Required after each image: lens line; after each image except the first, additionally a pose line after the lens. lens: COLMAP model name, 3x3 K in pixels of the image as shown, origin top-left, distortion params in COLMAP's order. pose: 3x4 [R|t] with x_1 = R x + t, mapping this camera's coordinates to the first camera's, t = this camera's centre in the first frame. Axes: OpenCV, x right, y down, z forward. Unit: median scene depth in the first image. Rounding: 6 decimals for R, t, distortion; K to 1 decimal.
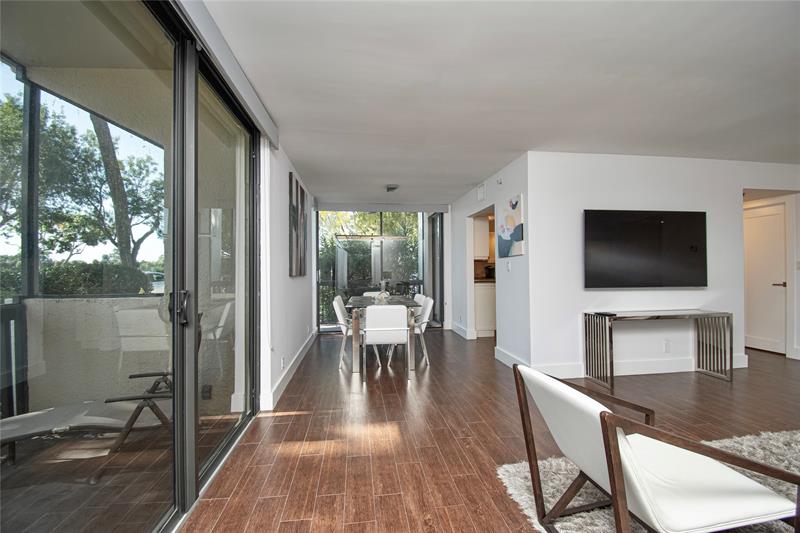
lens RADIAL K [[351.5, 0, 400.4], [0, 351.5, 268.9], [0, 0, 1]] dist [-0.000826, -0.014456]
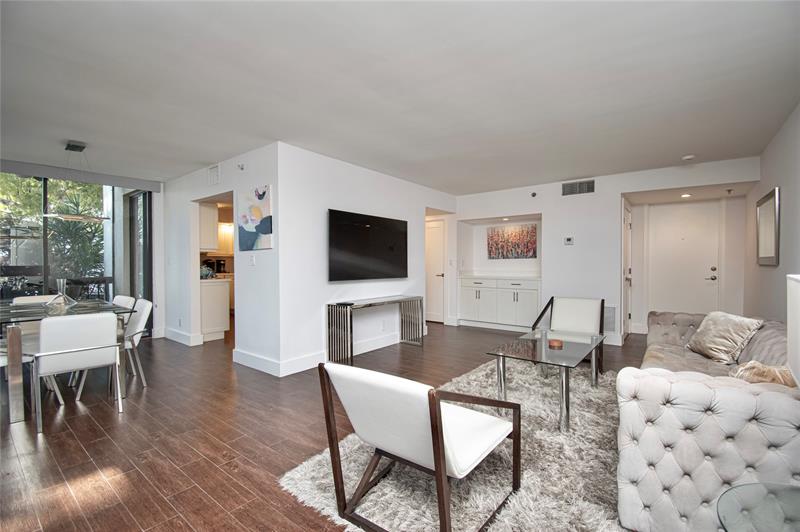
lens RADIAL K [[351.5, 0, 401.5], [0, 351.5, 266.5], [0, 0, 1]] dist [-0.000826, -0.014456]
pose [[0.703424, 0.000515, 0.710770, -0.080532], [-0.007122, 0.999955, 0.006324, 0.000454], [-0.710734, -0.009511, 0.703396, 0.072427]]
